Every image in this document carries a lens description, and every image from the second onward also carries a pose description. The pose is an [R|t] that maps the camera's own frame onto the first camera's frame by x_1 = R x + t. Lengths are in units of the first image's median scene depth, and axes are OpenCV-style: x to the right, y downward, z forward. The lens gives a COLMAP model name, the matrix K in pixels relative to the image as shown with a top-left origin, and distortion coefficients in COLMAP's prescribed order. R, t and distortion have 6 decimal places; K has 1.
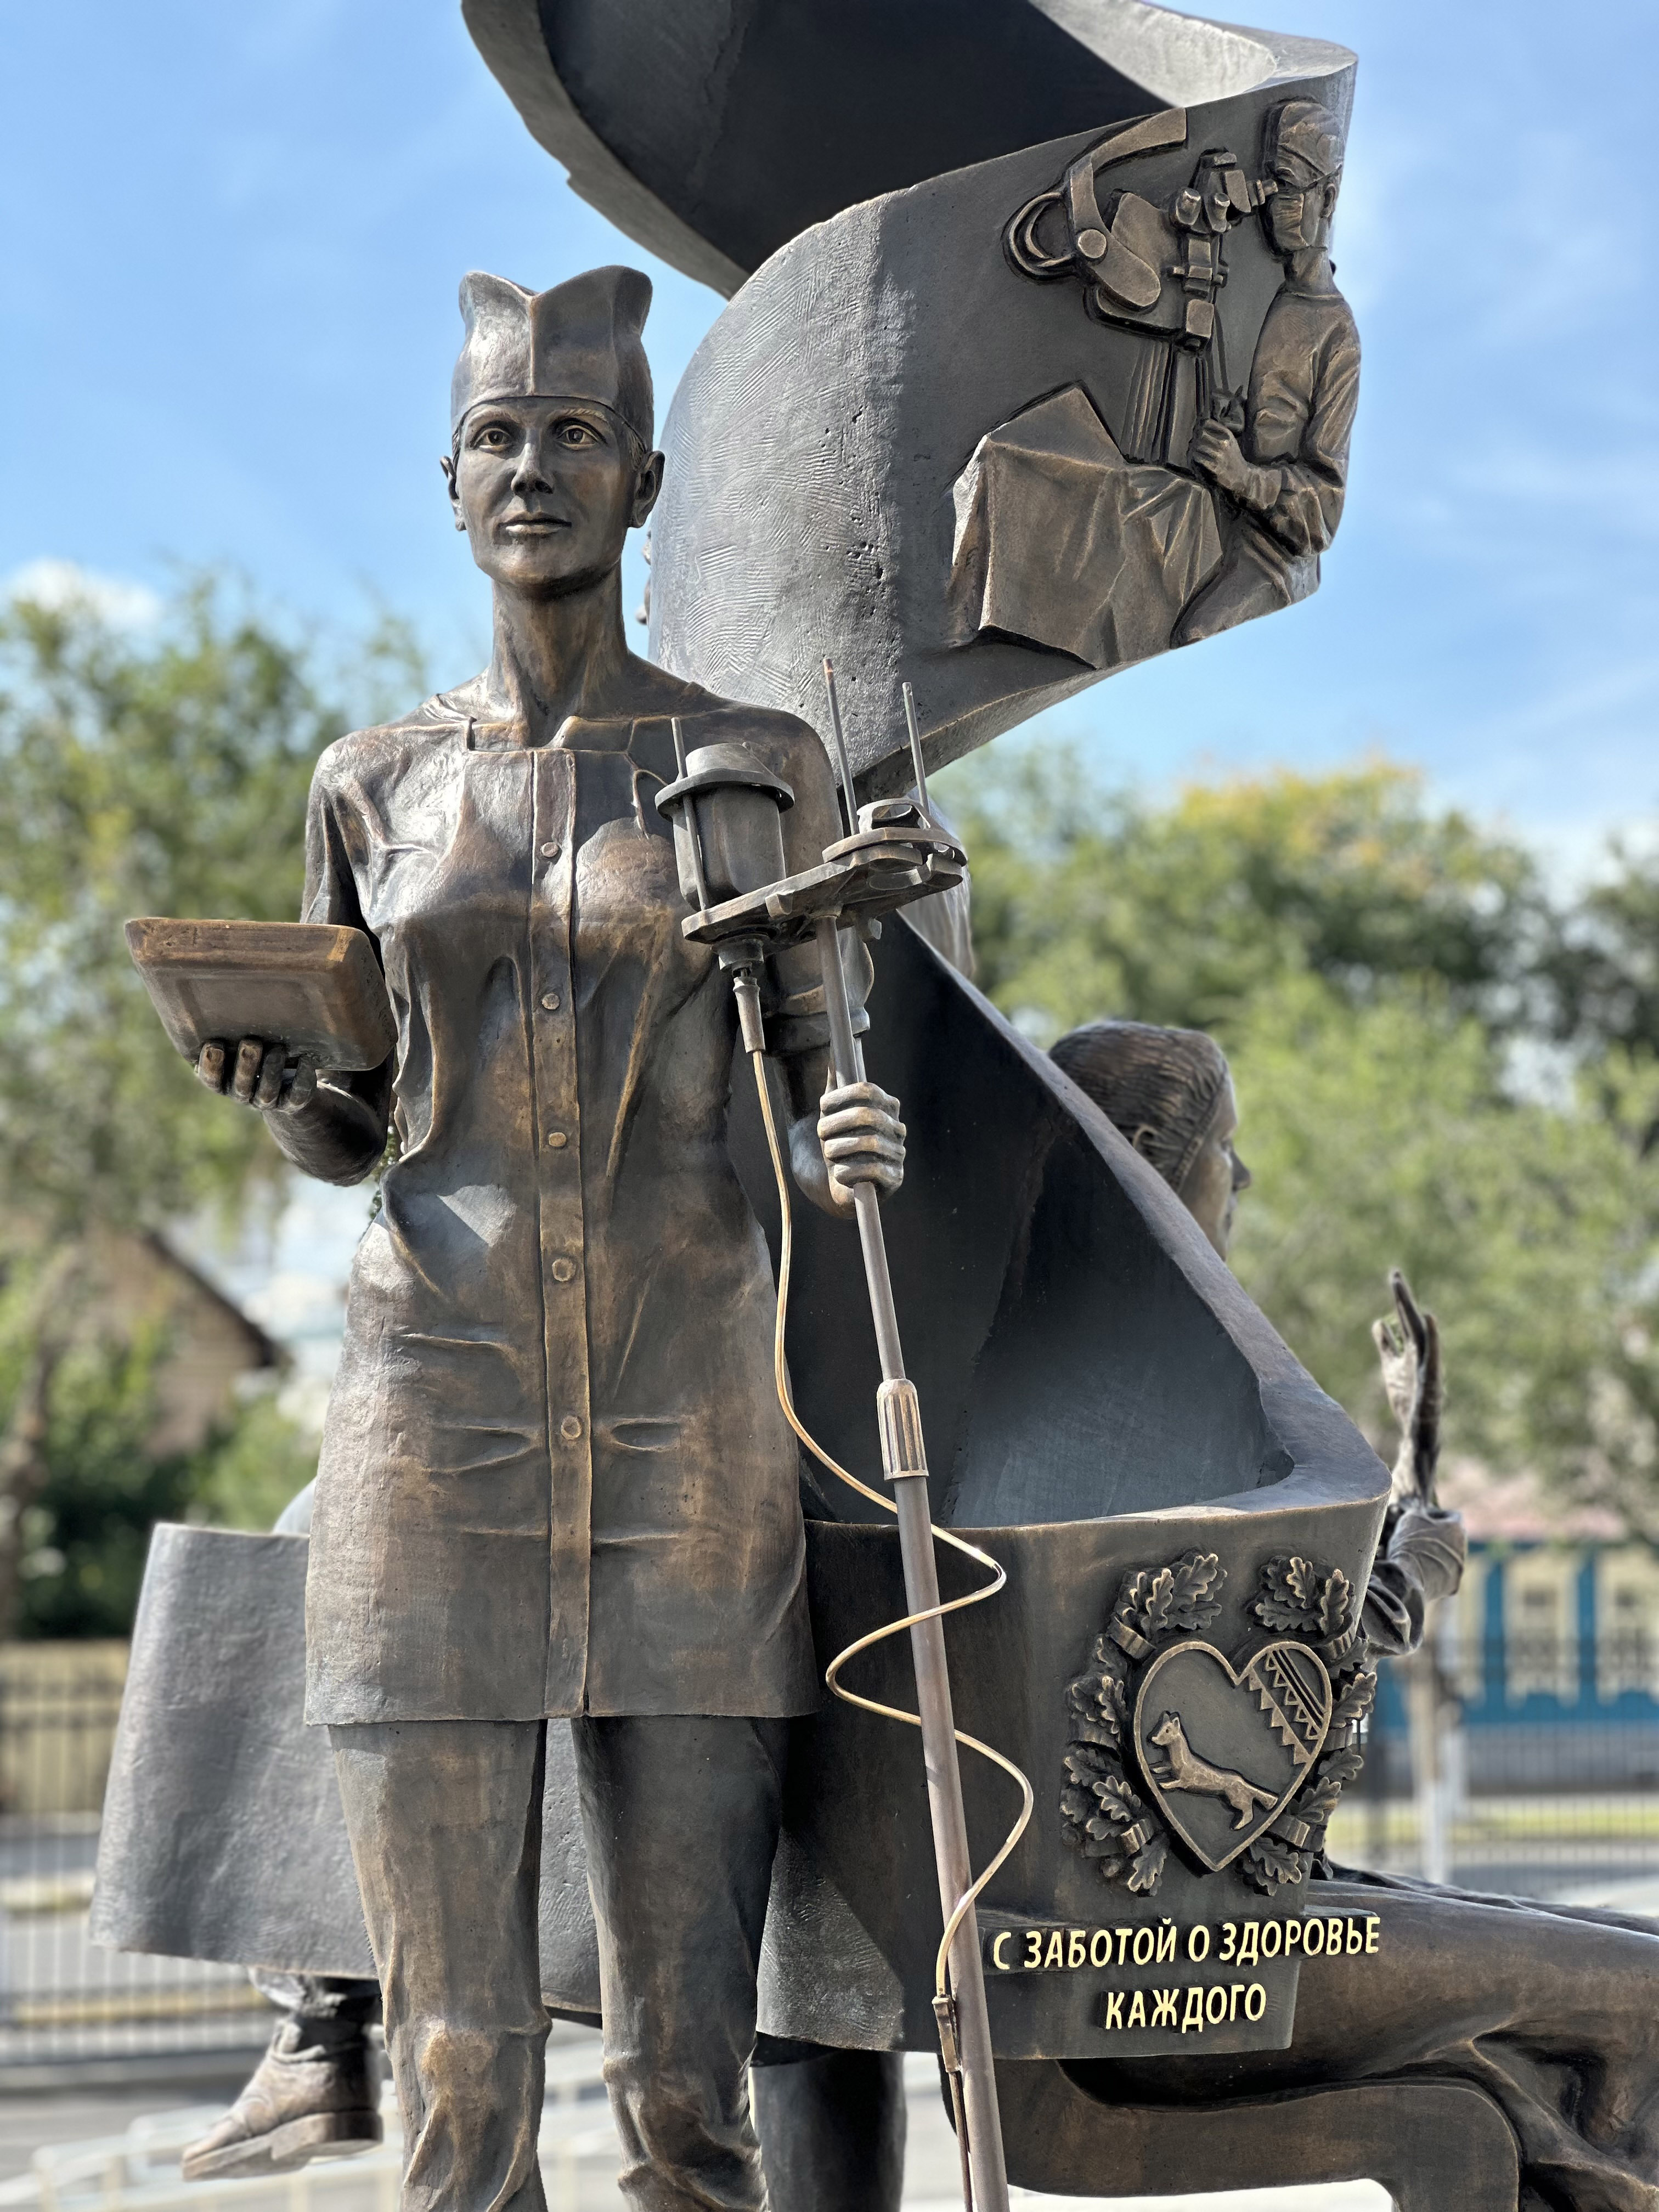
lens RADIAL K [[4972.6, 0, 883.9], [0, 4972.6, 1051.1], [0, 0, 1]] dist [-0.081870, 4.108840]
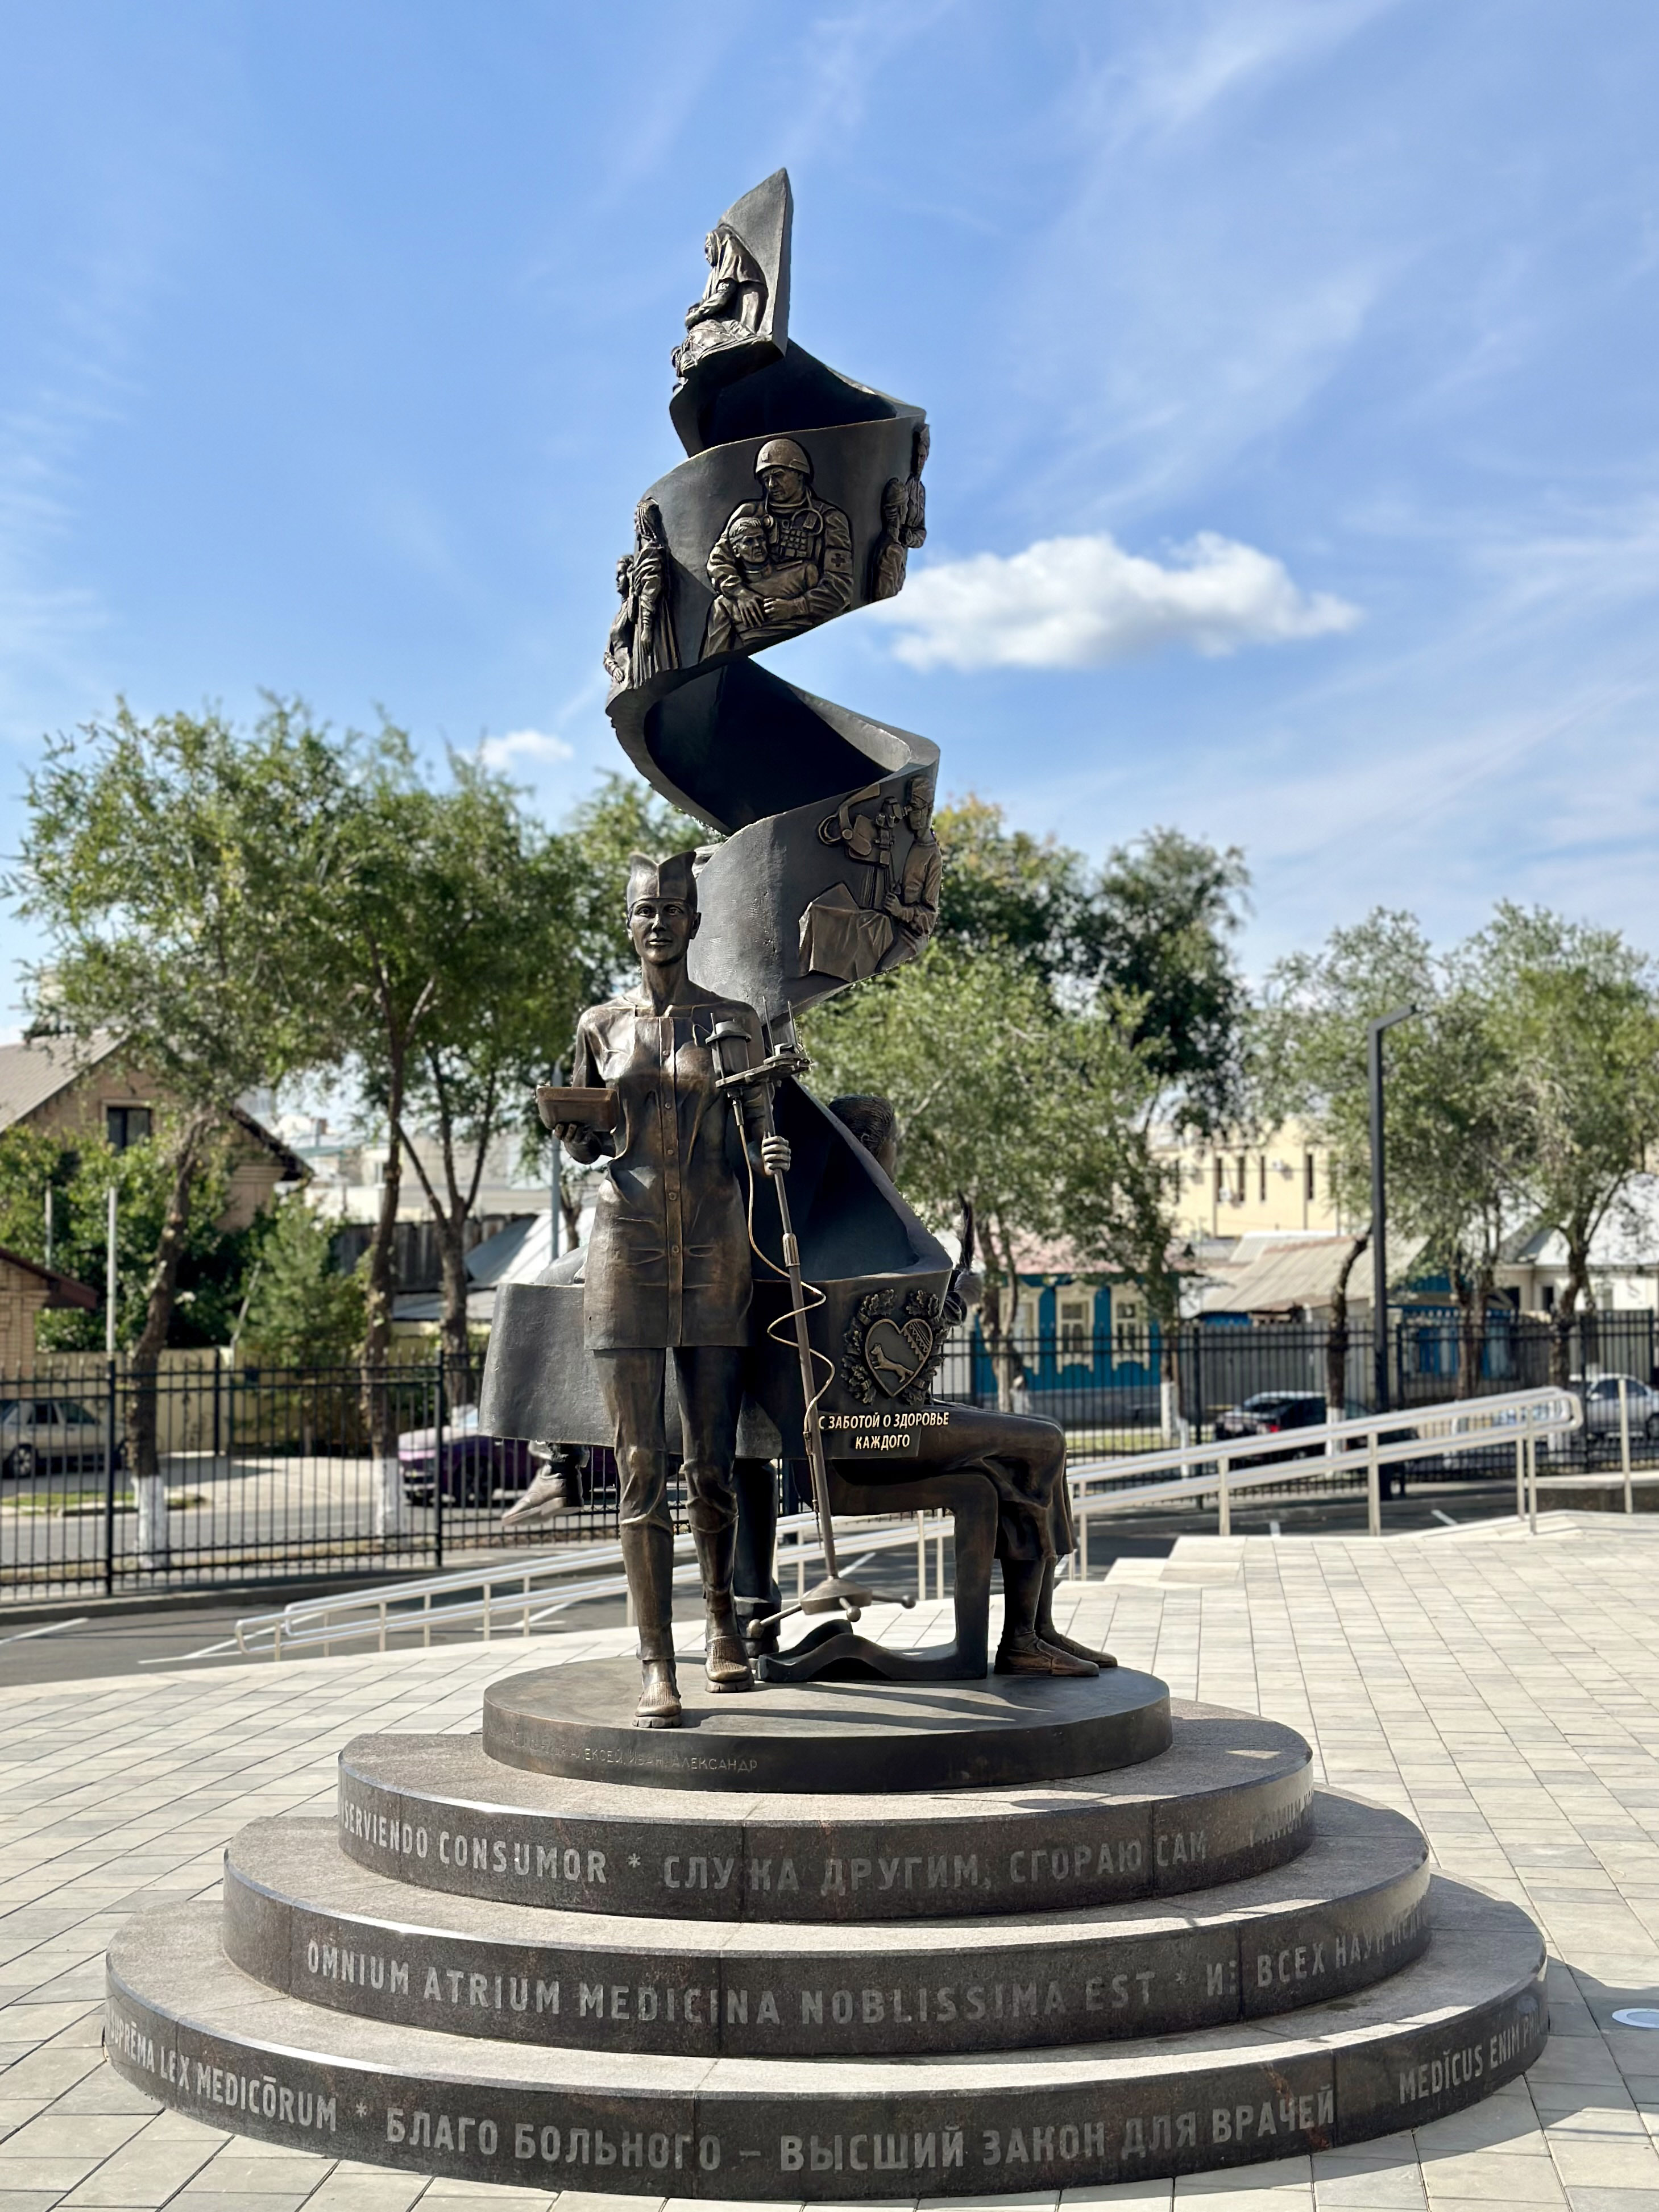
lens RADIAL K [[3093.1, 0, 829.5], [0, 3093.1, 1106.0], [0, 0, 1]] dist [0.004528, 0.002859]
pose [[0.998694, -0.006414, 0.050683, -0.061770], [0.004264, 0.999091, 0.042414, -0.084178], [-0.050909, -0.042142, 0.997814, -0.809242]]
